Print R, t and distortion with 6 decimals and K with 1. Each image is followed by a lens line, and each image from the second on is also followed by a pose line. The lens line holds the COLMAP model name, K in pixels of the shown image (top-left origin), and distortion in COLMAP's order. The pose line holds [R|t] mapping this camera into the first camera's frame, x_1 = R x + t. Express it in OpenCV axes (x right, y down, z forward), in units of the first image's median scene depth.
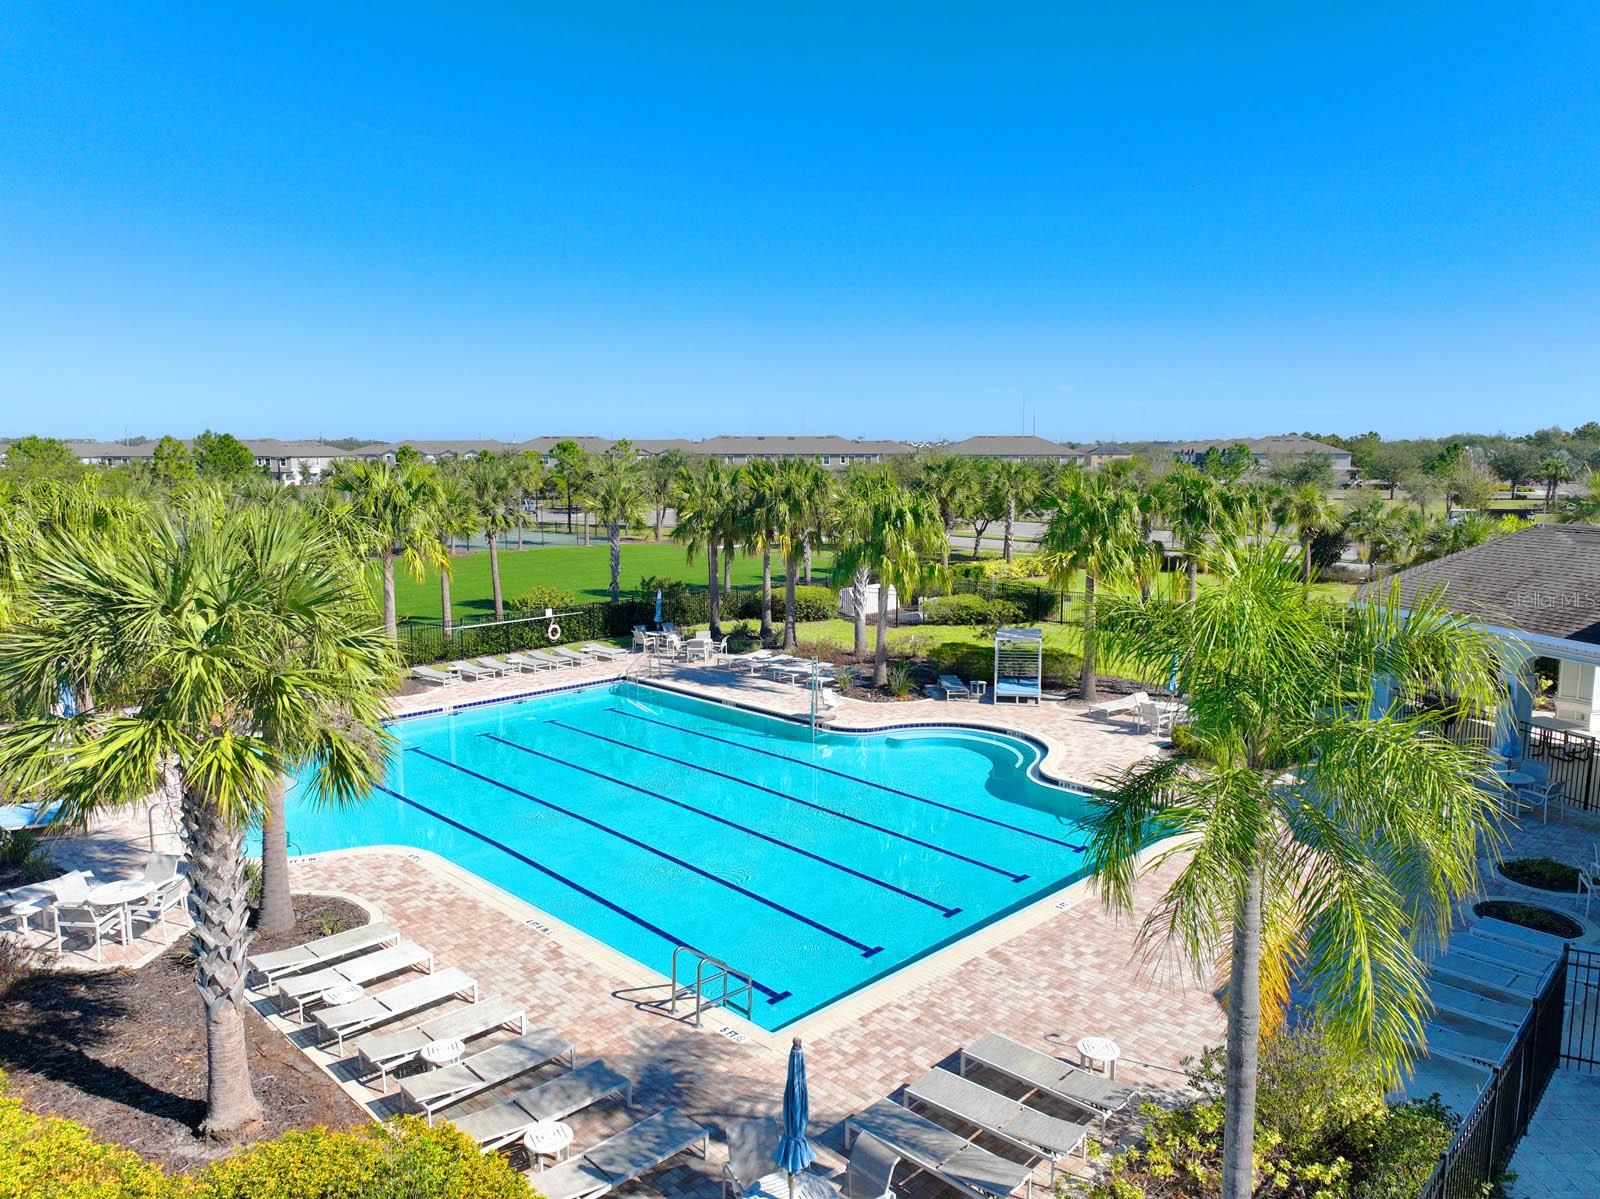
lens RADIAL K [[1120.3, 0, 796.6], [0, 1120.3, 596.8], [0, 0, 1]] dist [-0.003205, 0.017695]
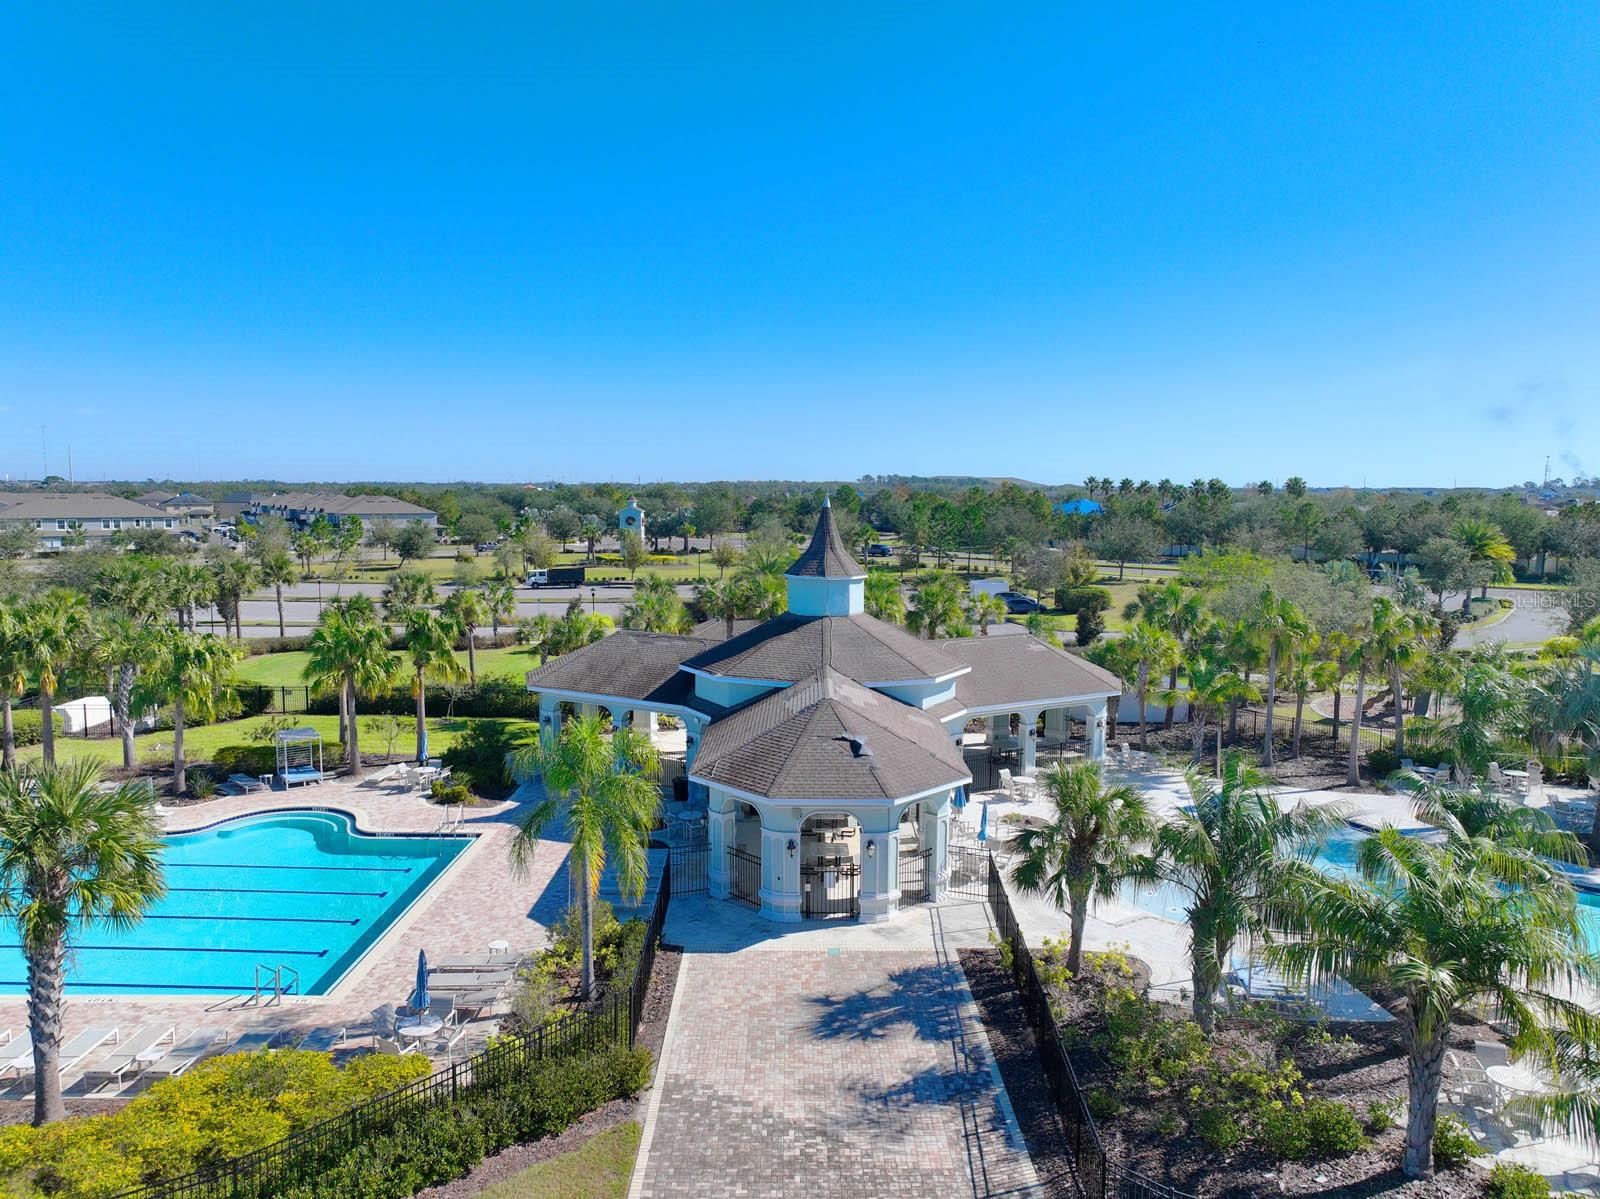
lens RADIAL K [[1120.3, 0, 807.9], [0, 1120.3, 596.7], [0, 0, 1]] dist [-0.003205, 0.017695]
pose [[0.701848, -0.061821, 0.709639, -0.334536], [0.084698, 0.996402, 0.003034, -0.088320], [-0.707274, 0.057975, 0.704559, -0.401459]]
